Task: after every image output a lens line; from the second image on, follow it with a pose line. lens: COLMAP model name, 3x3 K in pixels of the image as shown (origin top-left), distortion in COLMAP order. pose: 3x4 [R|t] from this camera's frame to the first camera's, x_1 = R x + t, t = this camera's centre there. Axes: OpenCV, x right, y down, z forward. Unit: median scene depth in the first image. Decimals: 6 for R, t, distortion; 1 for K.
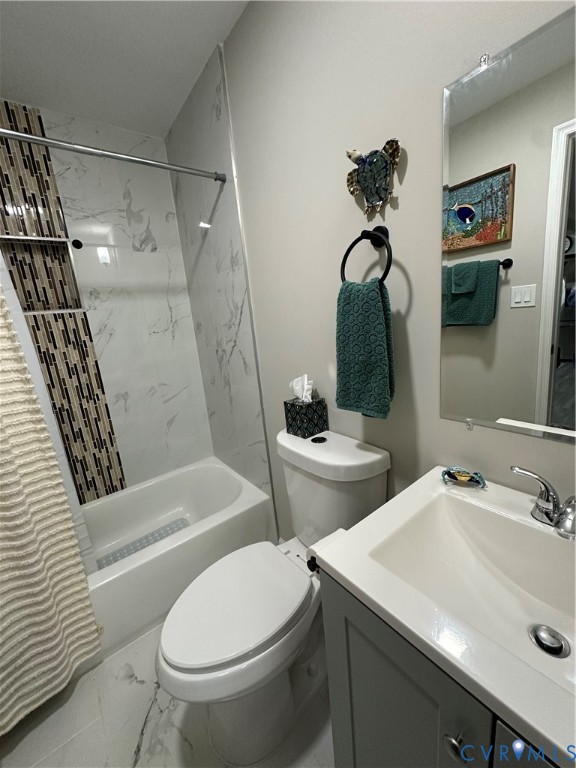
lens RADIAL K [[306.2, 0, 289.5], [0, 306.2, 379.0], [0, 0, 1]] dist [0.009246, -0.000159]
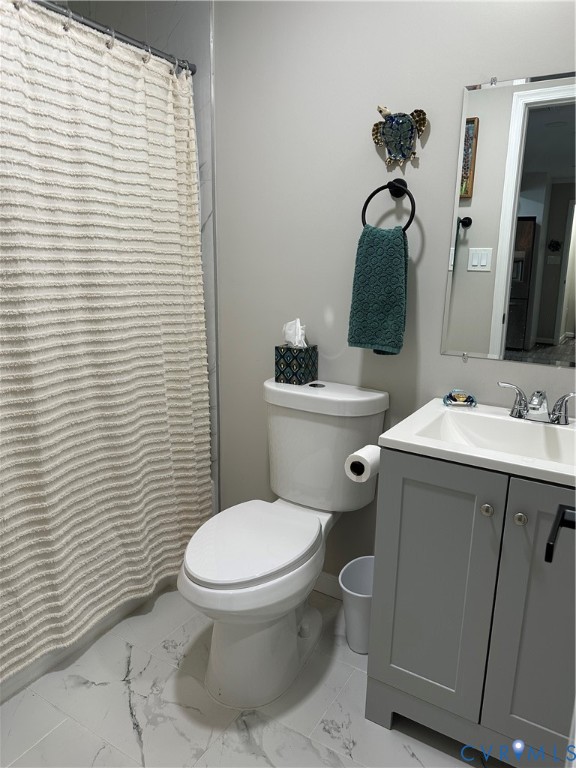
lens RADIAL K [[535.9, 0, 288.0], [0, 535.9, 384.0], [0, 0, 1]] dist [0.088178, -0.119623]
pose [[0.932196, 0.026463, 0.360985, -0.744196], [-0.031607, 0.999465, 0.008351, 0.228768], [-0.360571, -0.019194, 0.932534, -0.669485]]
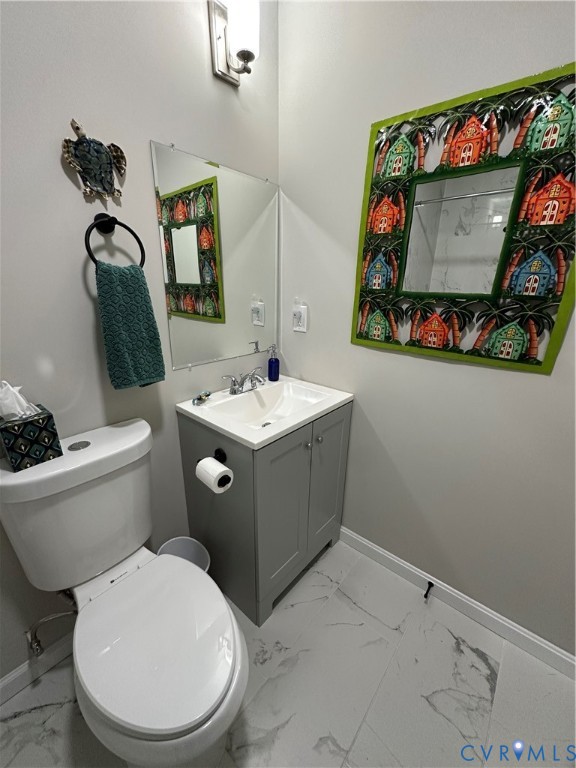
lens RADIAL K [[307.2, 0, 288.0], [0, 307.2, 384.0], [0, 0, 1]] dist [0.000367, 0.000043]
pose [[-0.183948, -0.225339, 0.956758, -0.969950], [0.198698, 0.944748, 0.260712, -0.082886], [-0.962643, 0.238064, -0.129010, 0.644885]]
